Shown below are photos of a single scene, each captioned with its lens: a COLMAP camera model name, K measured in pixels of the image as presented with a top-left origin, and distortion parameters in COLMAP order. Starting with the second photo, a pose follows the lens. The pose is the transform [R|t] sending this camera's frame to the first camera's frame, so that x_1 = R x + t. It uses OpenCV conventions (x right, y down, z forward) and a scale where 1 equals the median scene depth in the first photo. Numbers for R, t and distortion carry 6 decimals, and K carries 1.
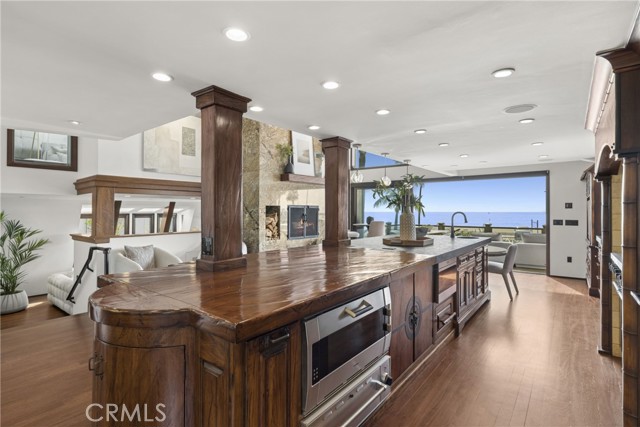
lens RADIAL K [[315.6, 0, 320.3], [0, 315.6, 213.1], [0, 0, 1]] dist [0.003227, 0.000361]
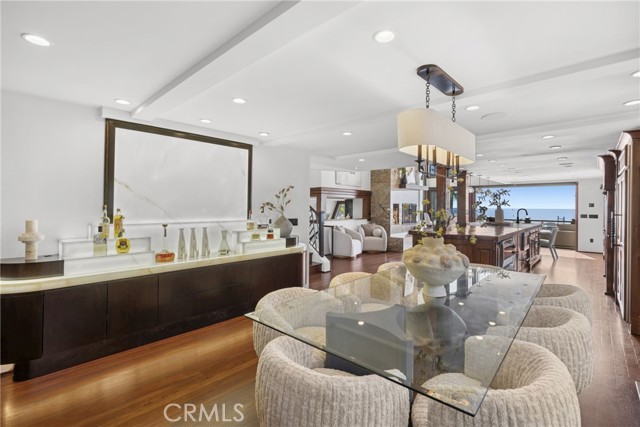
lens RADIAL K [[297.2, 0, 319.2], [0, 297.2, 210.5], [0, 0, 1]] dist [-0.000434, 0.000110]
pose [[0.996405, 0.009976, -0.084133, -0.413516], [-0.009357, 0.999926, 0.007748, 0.003282], [0.084204, -0.006933, 0.996424, -0.553154]]
